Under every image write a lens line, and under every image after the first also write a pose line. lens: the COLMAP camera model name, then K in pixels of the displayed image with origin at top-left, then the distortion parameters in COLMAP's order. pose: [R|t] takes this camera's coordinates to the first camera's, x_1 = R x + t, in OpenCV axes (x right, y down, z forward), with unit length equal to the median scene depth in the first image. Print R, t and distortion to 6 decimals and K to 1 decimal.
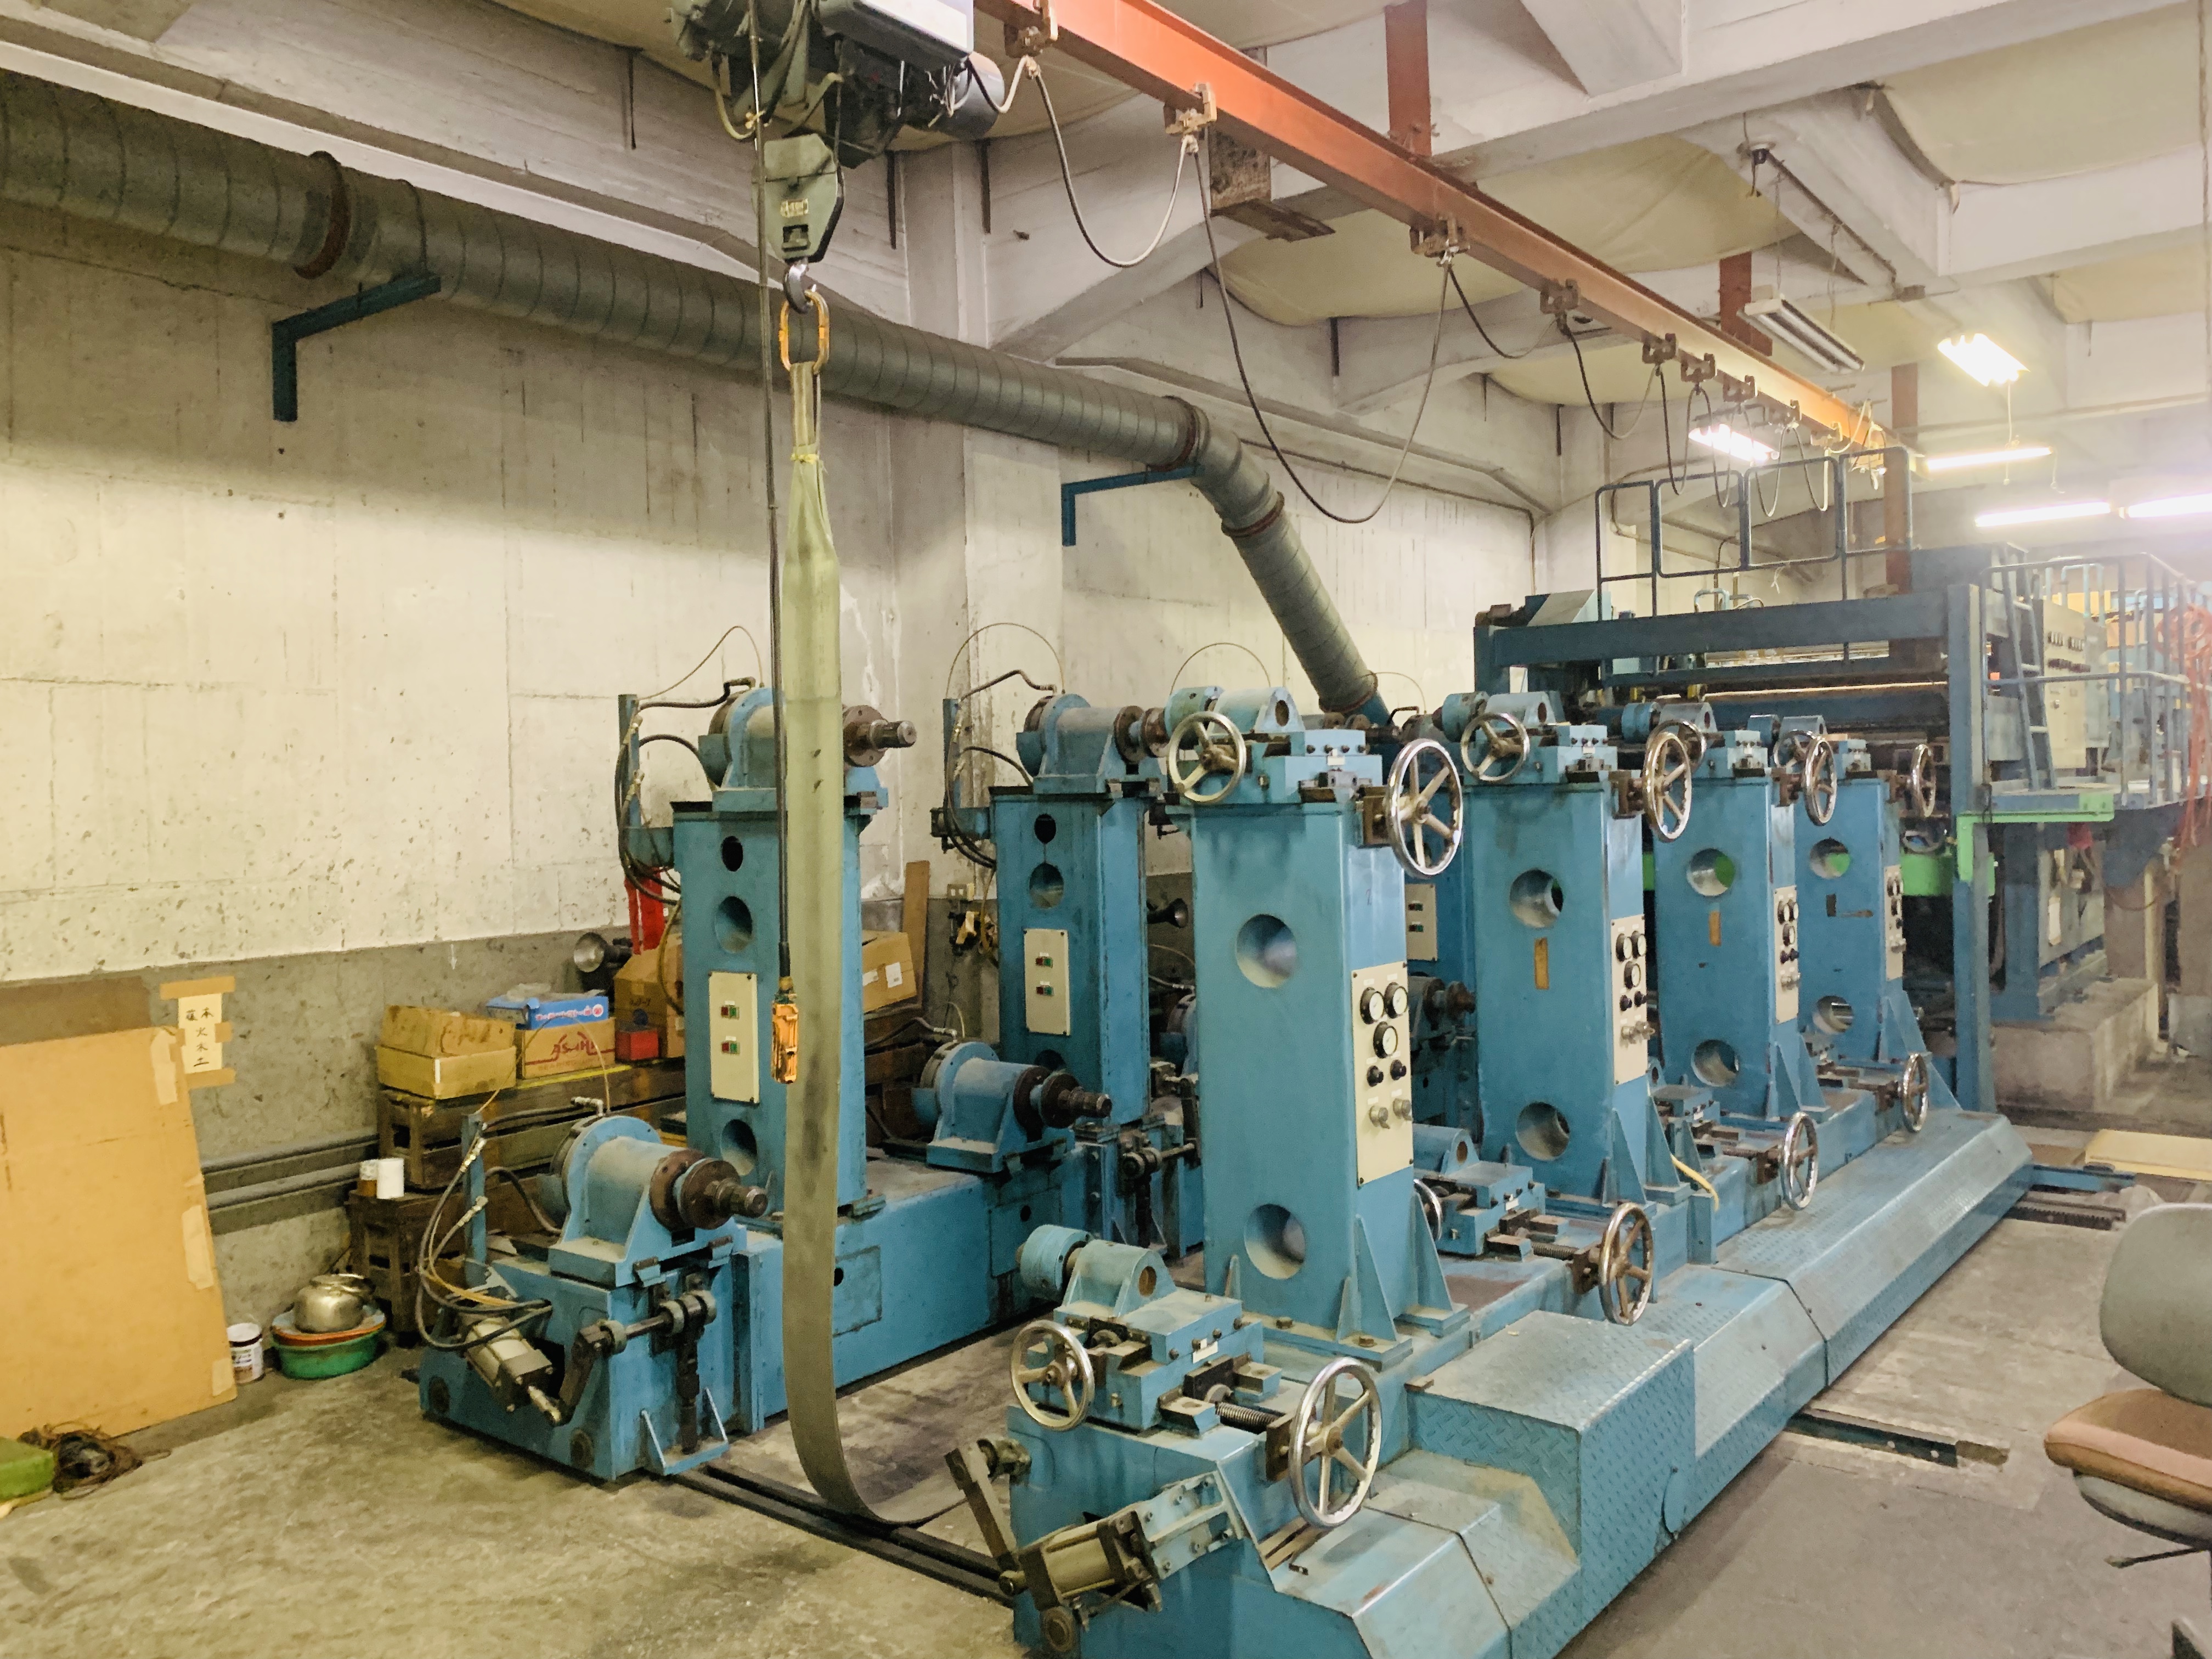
lens RADIAL K [[1698.4, 0, 1106.0], [0, 1698.4, 829.5], [0, 0, 1]] dist [0.038163, -0.002799]
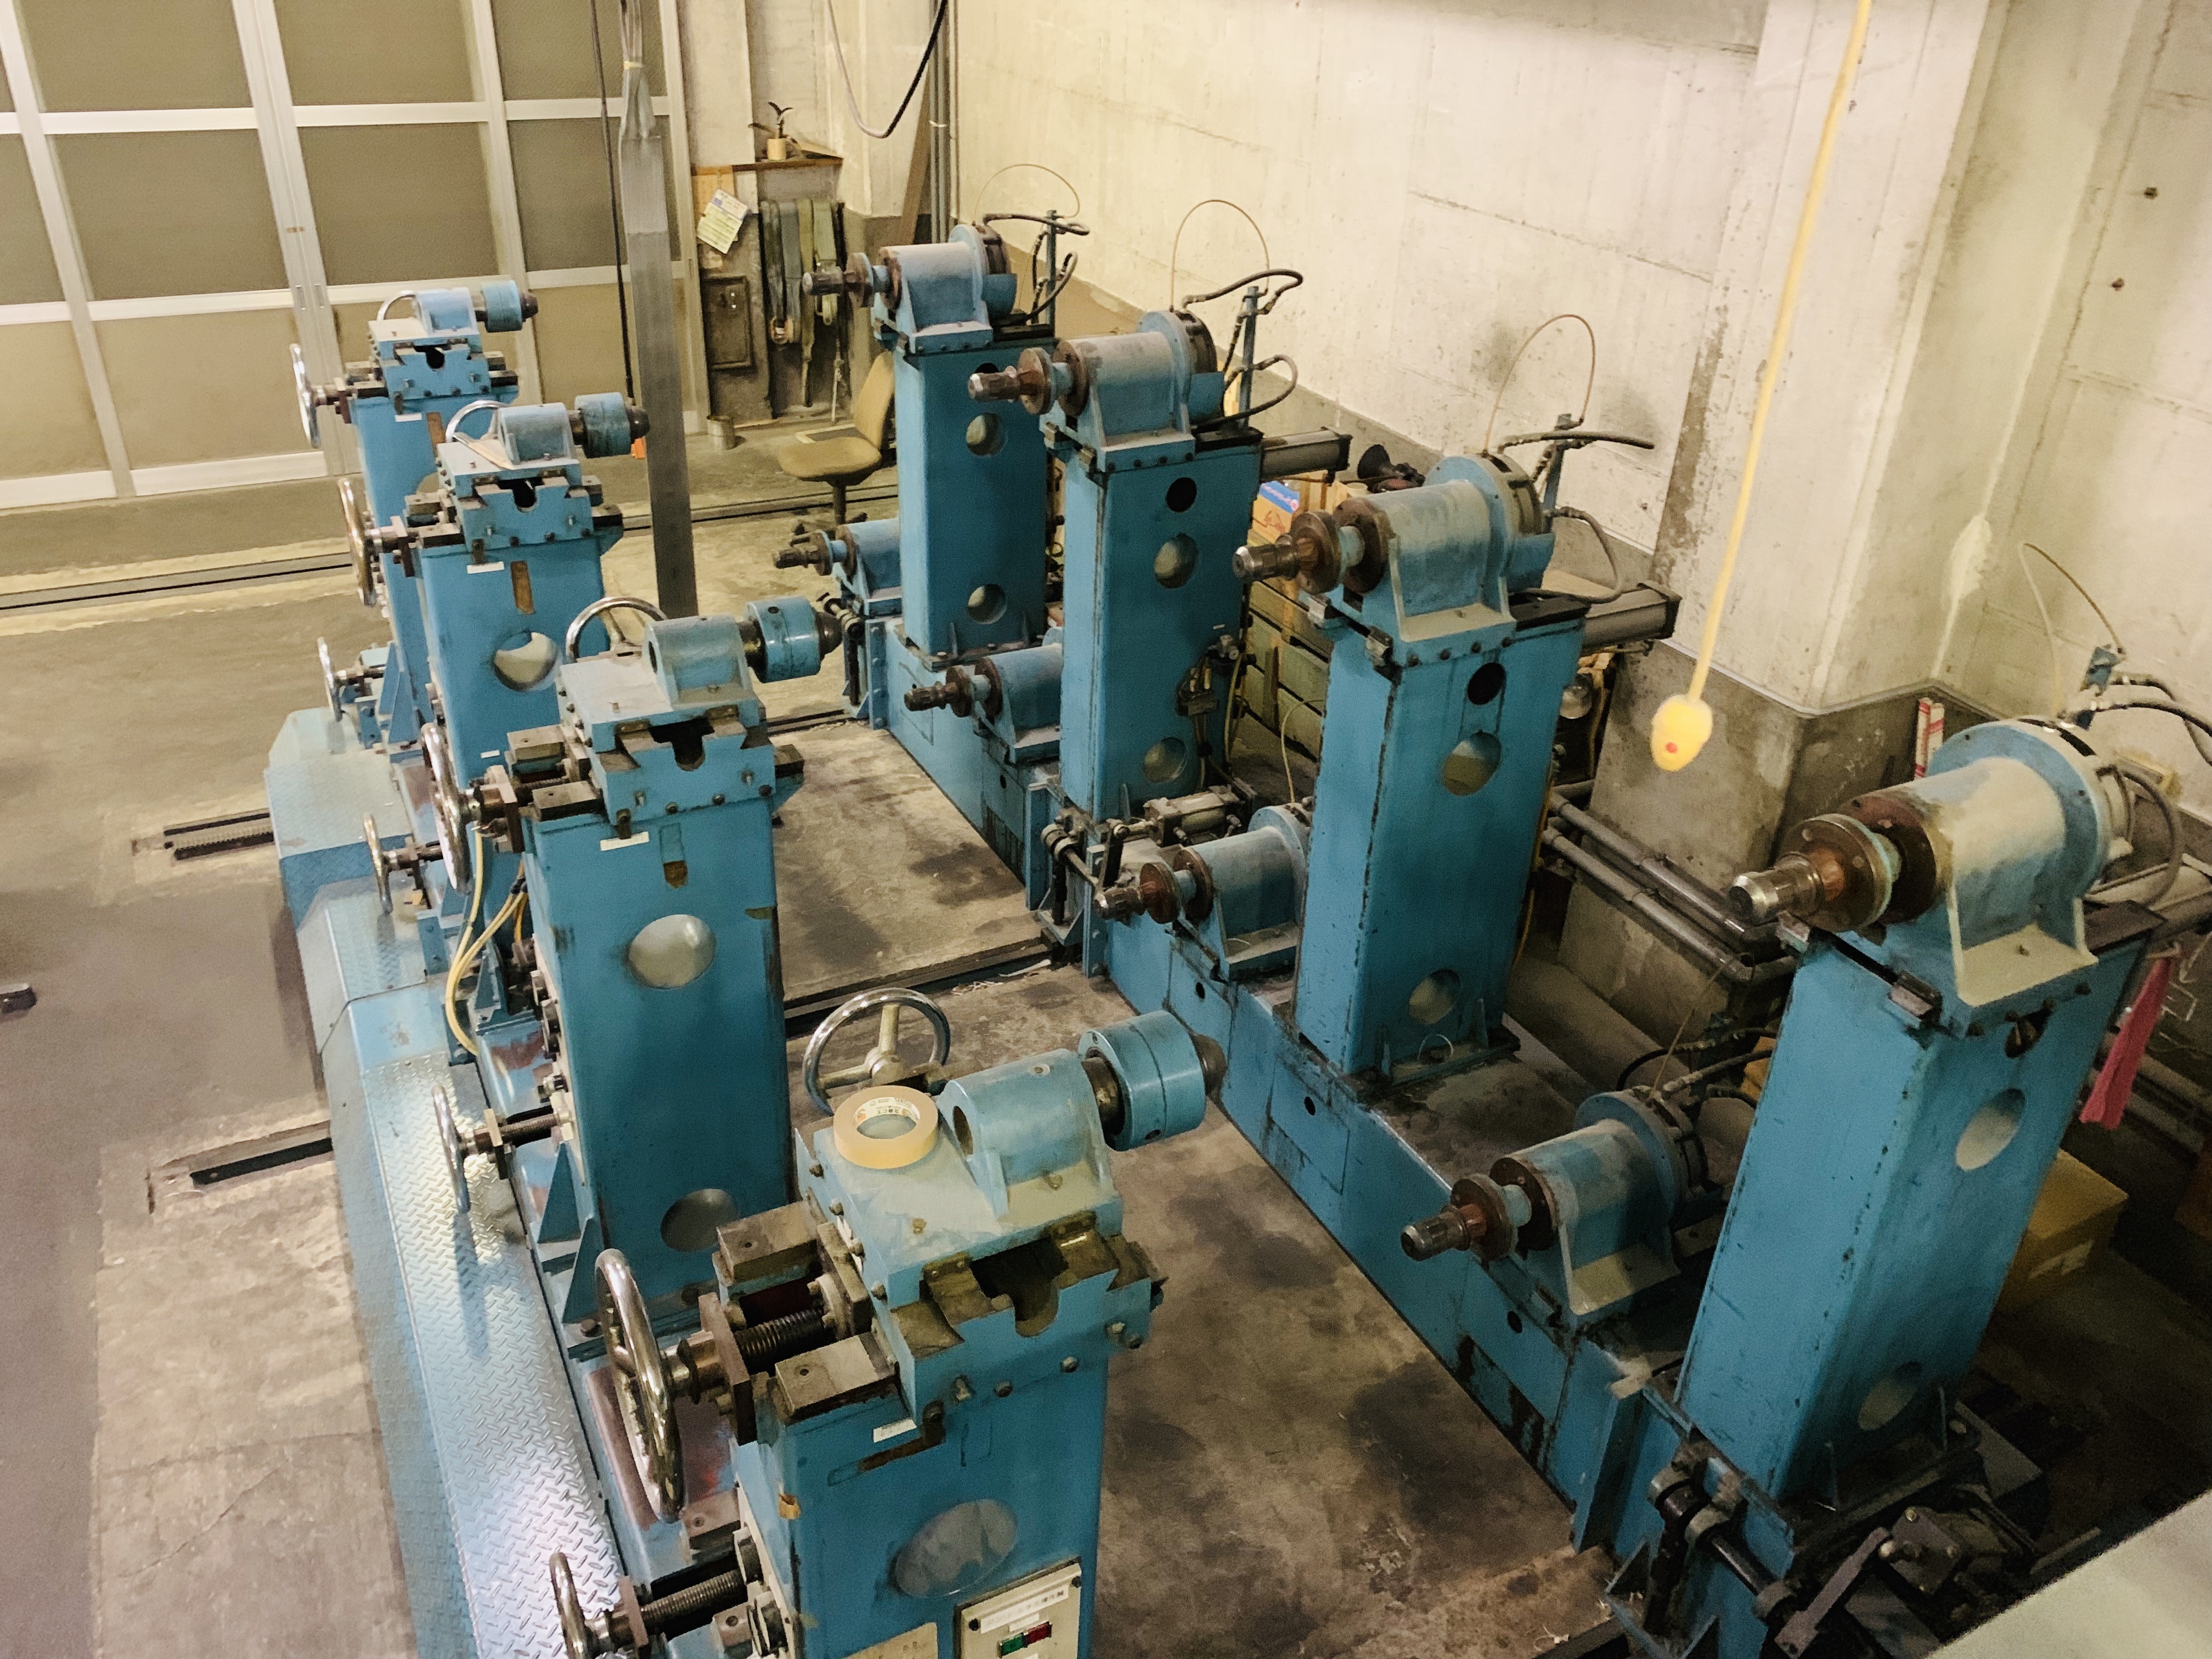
lens RADIAL K [[1698.4, 0, 1106.0], [0, 1698.4, 829.5], [0, 0, 1]] dist [0.038163, -0.002799]
pose [[-0.420221, 0.447546, -0.789378, 0.718508], [-0.068674, 0.851733, 0.519457, -0.276717], [0.904819, 0.272497, -0.327181, 1.293184]]
